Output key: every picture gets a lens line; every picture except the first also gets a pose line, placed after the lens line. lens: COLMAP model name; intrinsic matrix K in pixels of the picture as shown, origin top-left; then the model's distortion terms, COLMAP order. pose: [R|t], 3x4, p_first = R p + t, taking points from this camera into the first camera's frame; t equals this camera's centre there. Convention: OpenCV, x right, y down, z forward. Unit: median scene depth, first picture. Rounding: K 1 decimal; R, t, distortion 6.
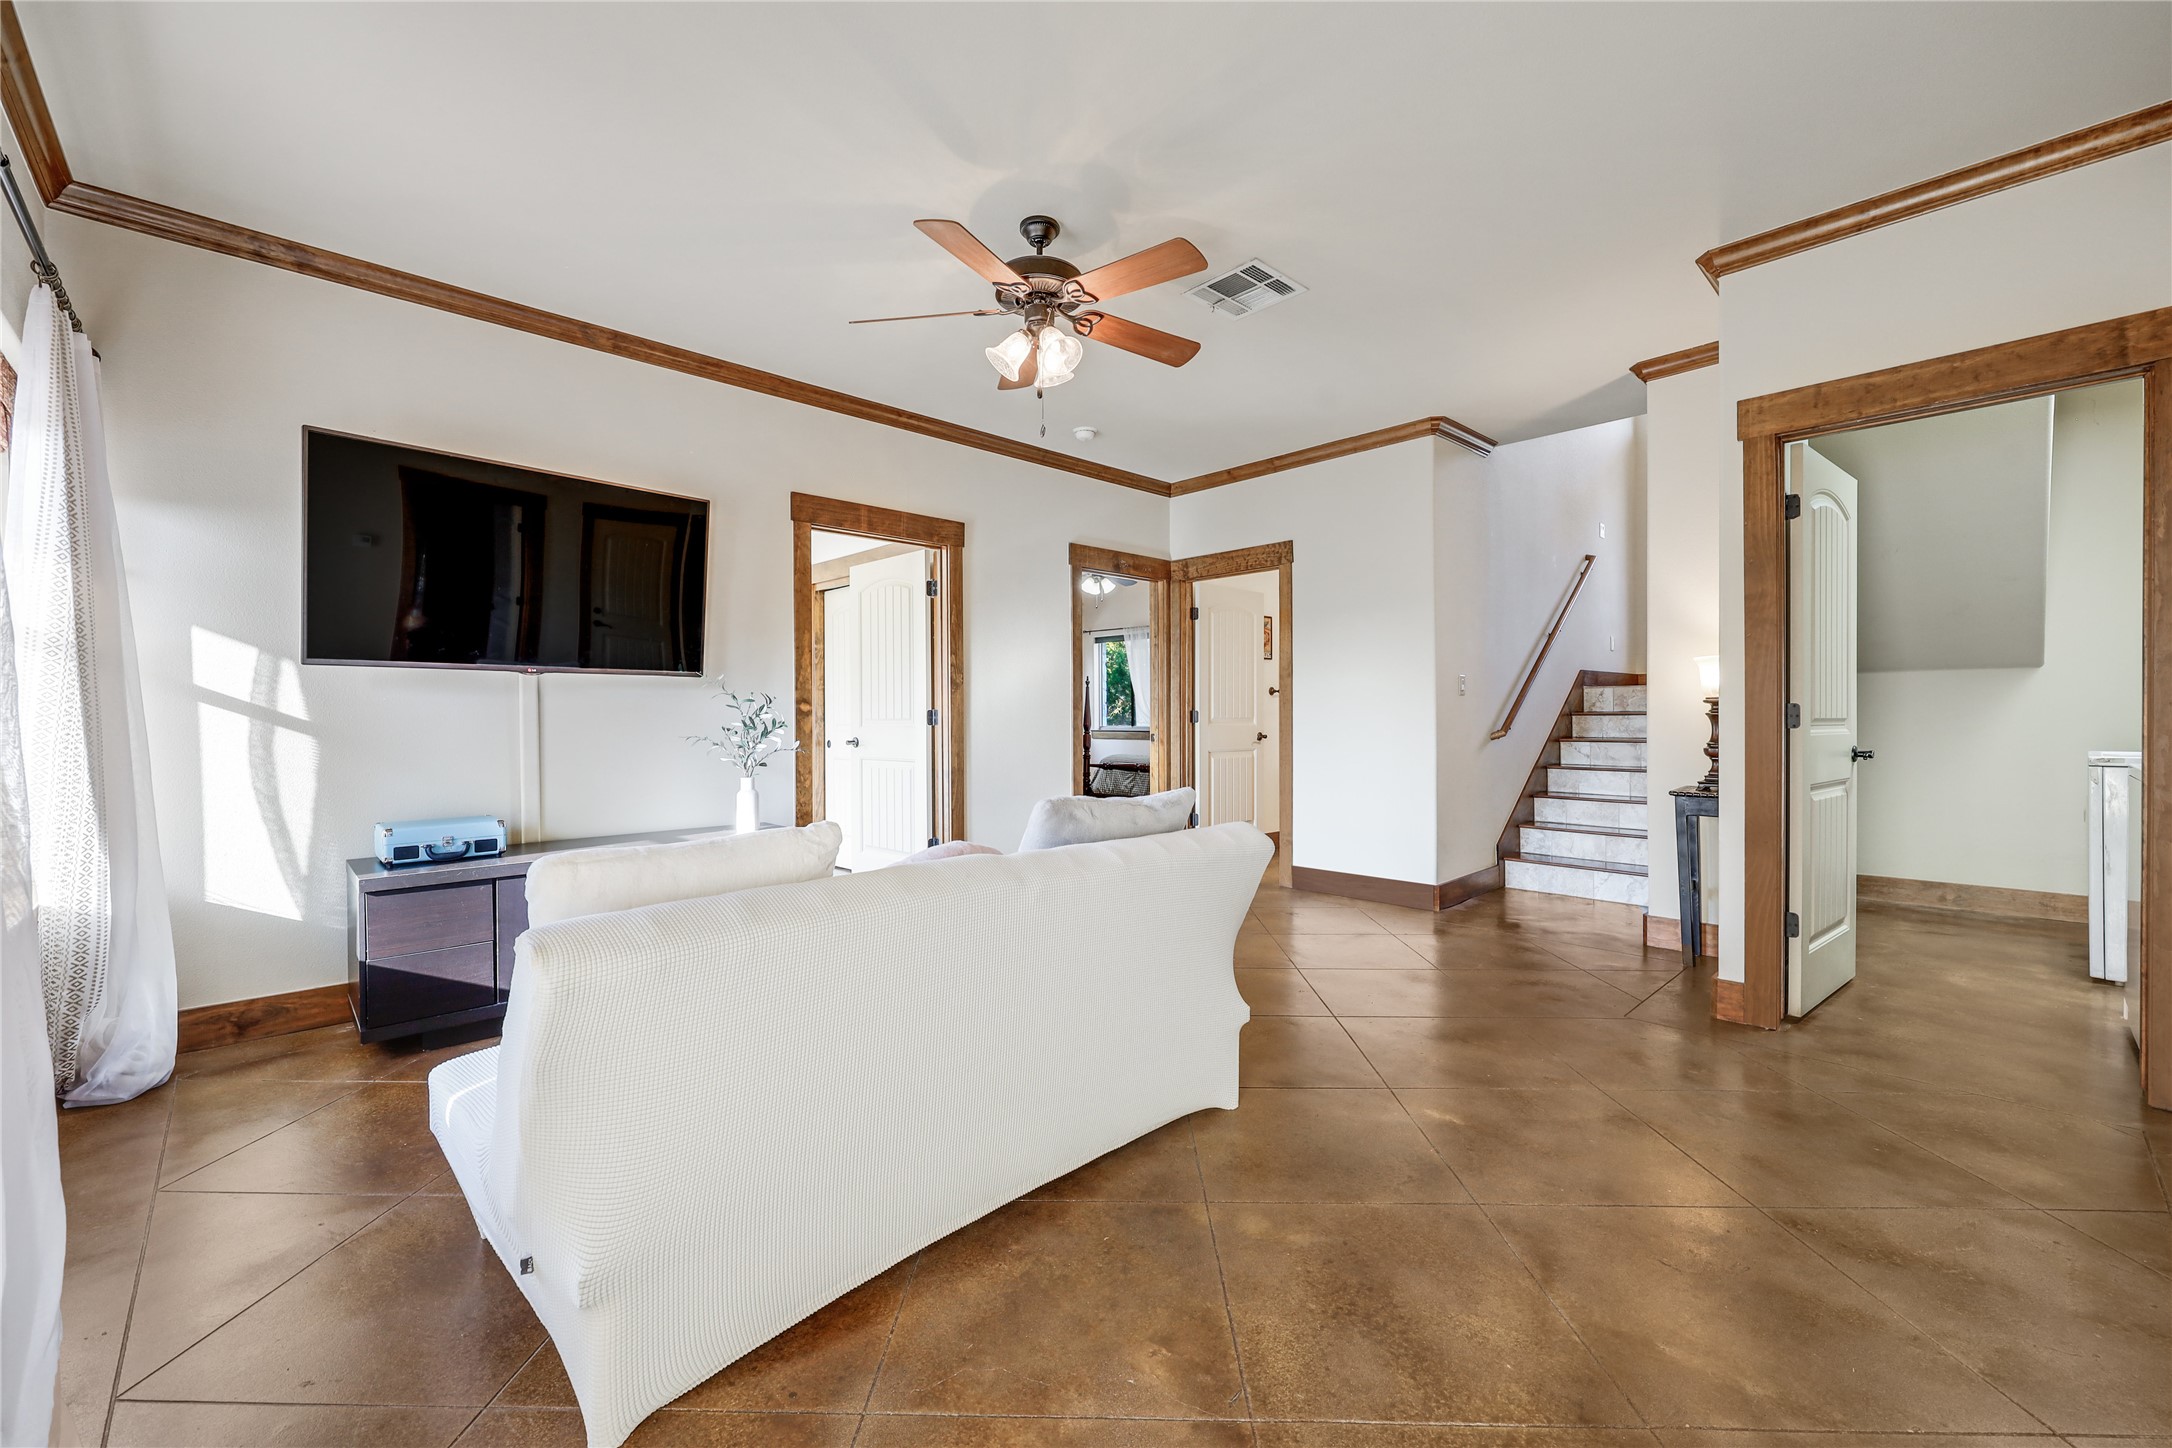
lens RADIAL K [[870.0, 0, 1079.6], [0, 870.0, 721.7], [0, 0, 1]] dist [-0.001596, -0.000061]
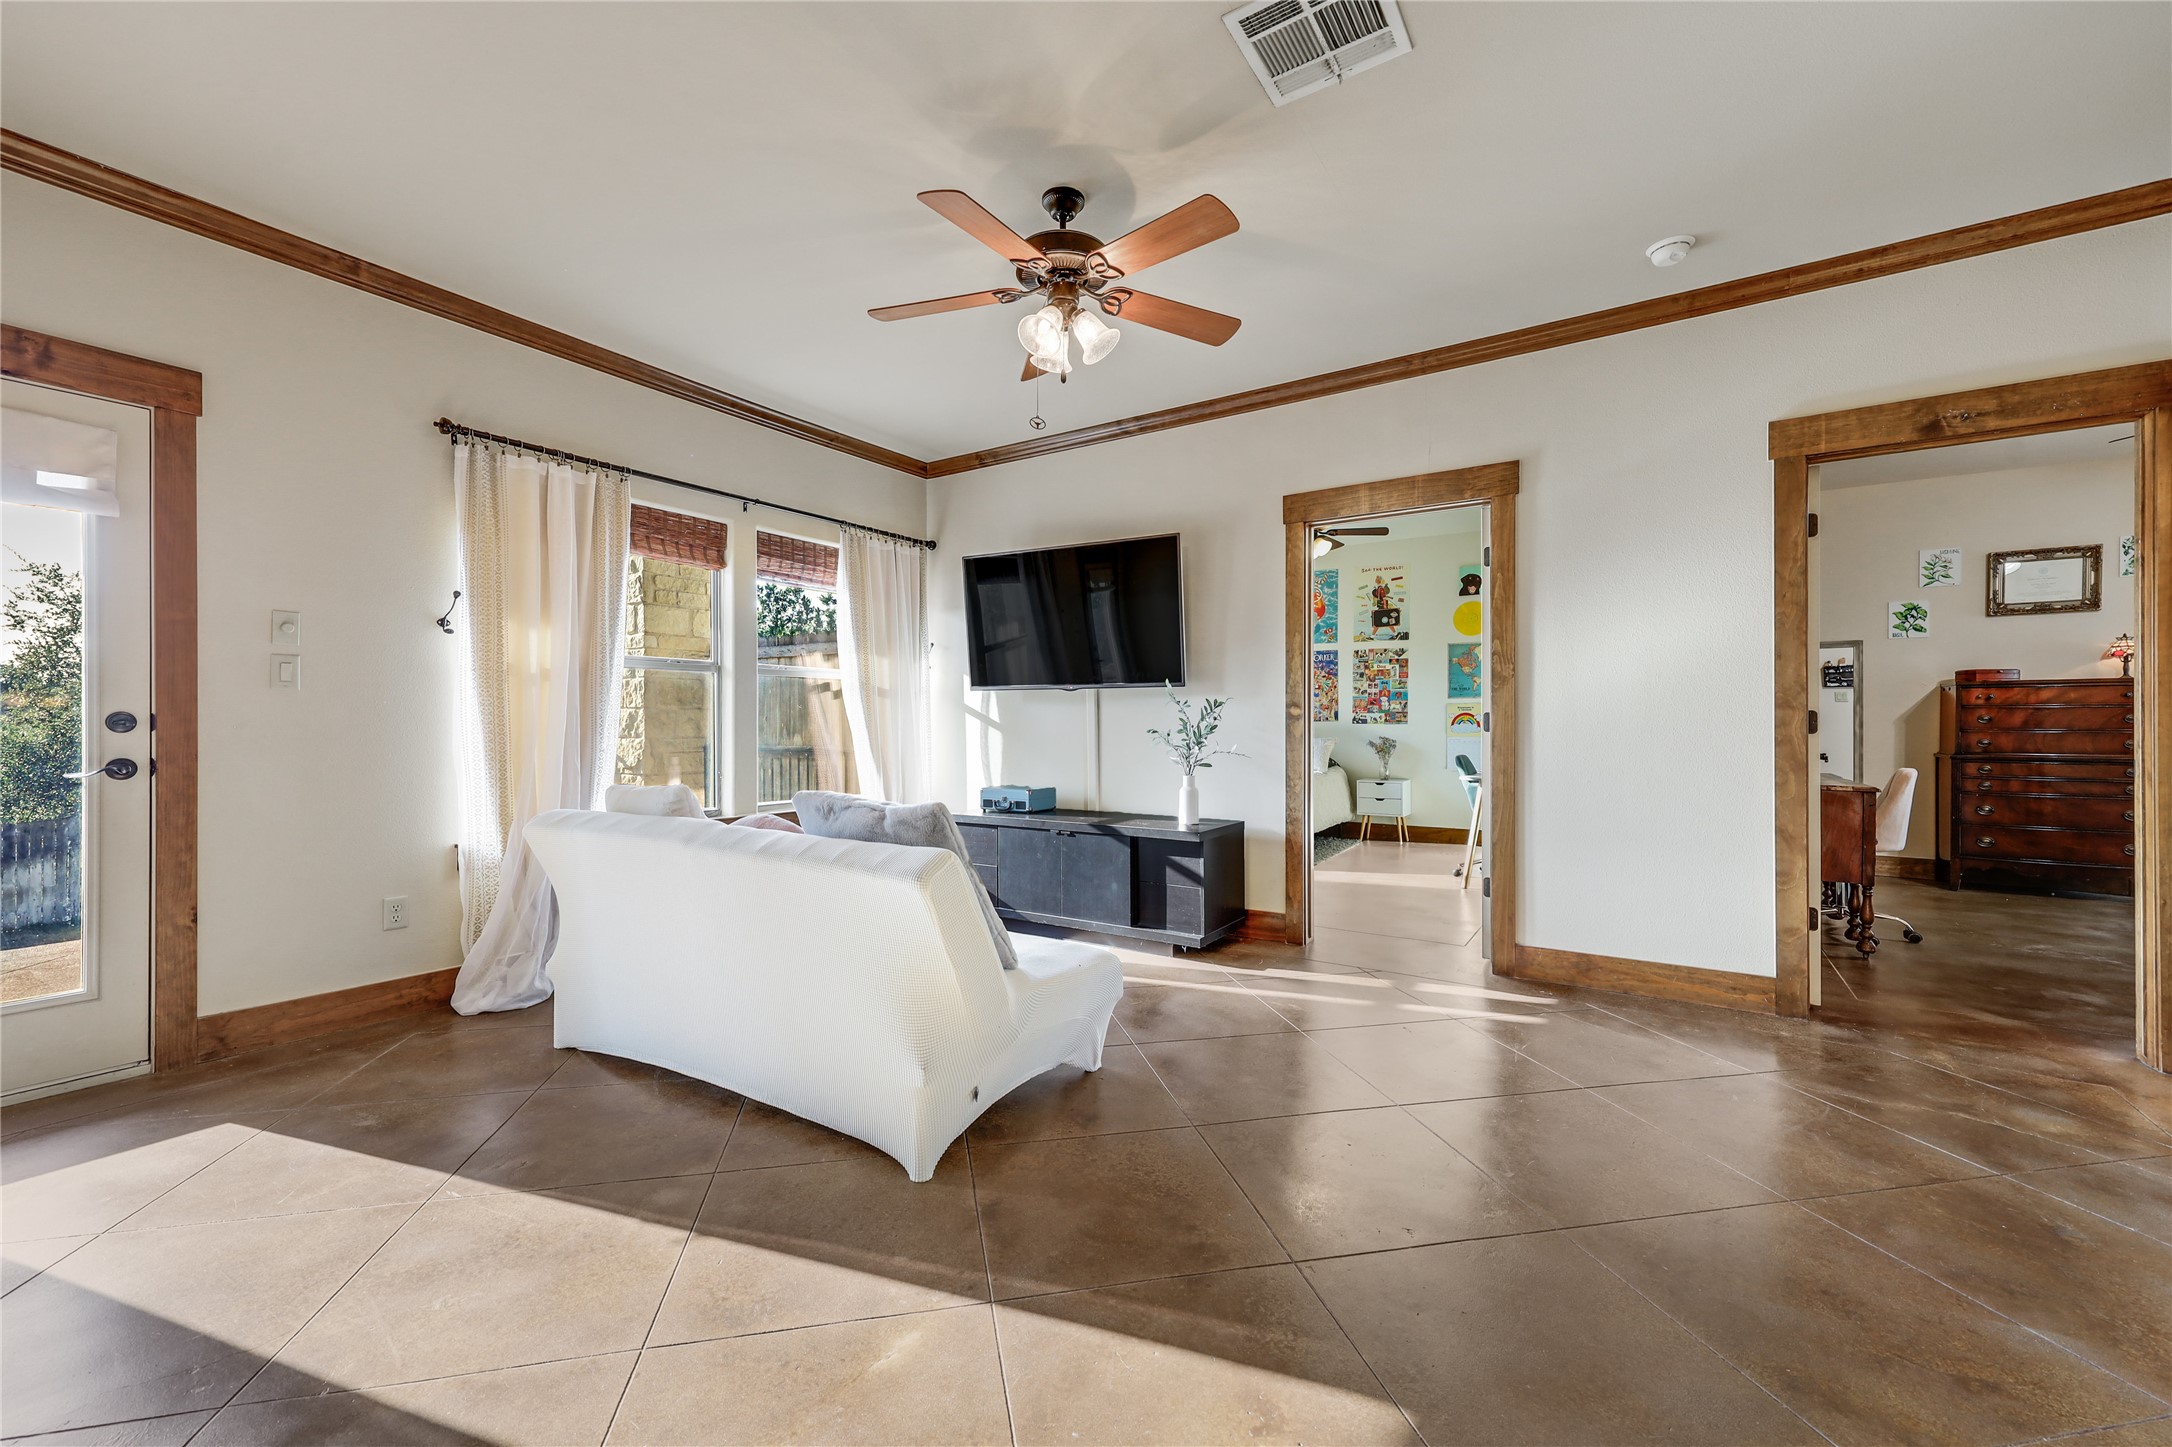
lens RADIAL K [[870.0, 0, 1079.6], [0, 870.0, 721.2], [0, 0, 1]] dist [-0.001596, -0.000061]
pose [[0.219367, 0.000024, -0.975643, 0.822883], [-0.008901, 0.999958, -0.001977, -0.001803], [0.975602, 0.009118, 0.219358, 0.766461]]
